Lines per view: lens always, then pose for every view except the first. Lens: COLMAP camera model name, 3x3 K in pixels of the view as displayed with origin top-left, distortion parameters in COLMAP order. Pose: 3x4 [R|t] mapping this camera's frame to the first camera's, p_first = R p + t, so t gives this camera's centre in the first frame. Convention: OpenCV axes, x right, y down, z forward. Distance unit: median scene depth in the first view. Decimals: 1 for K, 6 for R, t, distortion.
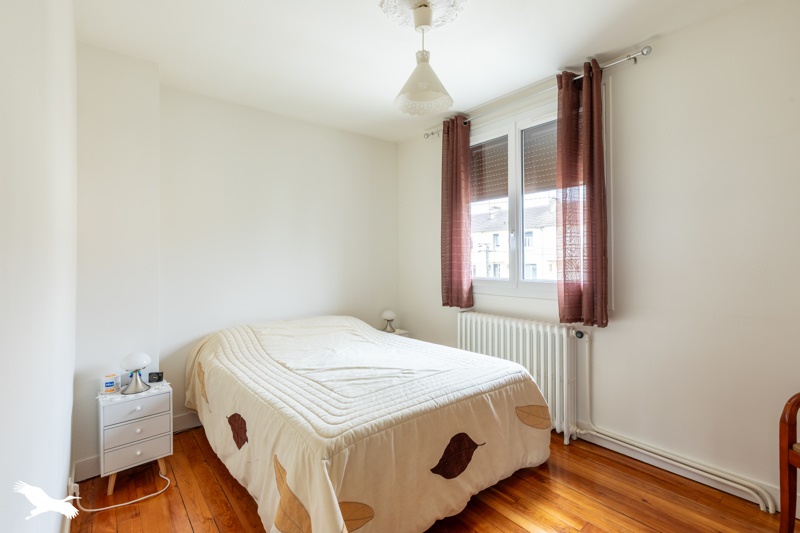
lens RADIAL K [[363.9, 0, 401.1], [0, 363.9, 263.6], [0, 0, 1]] dist [0.005534, 0.000309]
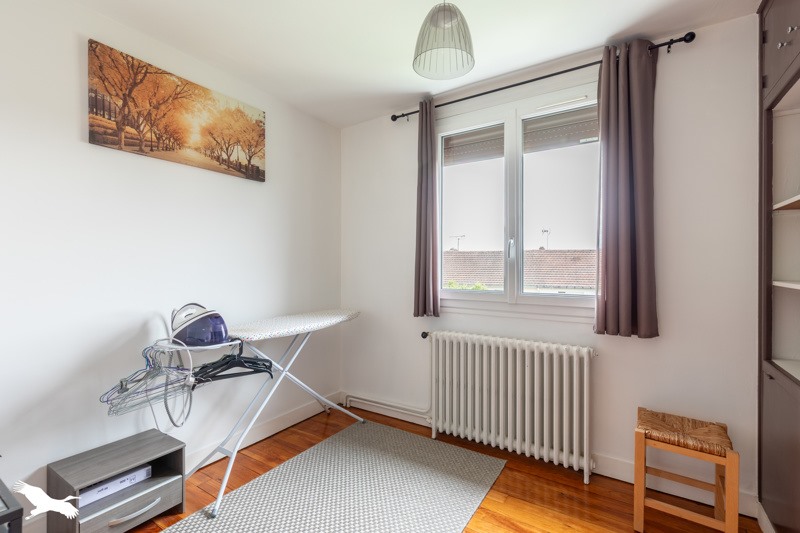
lens RADIAL K [[363.9, 0, 399.7], [0, 363.9, 267.0], [0, 0, 1]] dist [0.005534, 0.000309]
pose [[0.954818, 0.002913, 0.297175, -0.195053], [-0.000402, 0.999964, -0.008508, -0.008362], [-0.297189, 0.008004, 0.954785, 0.257649]]
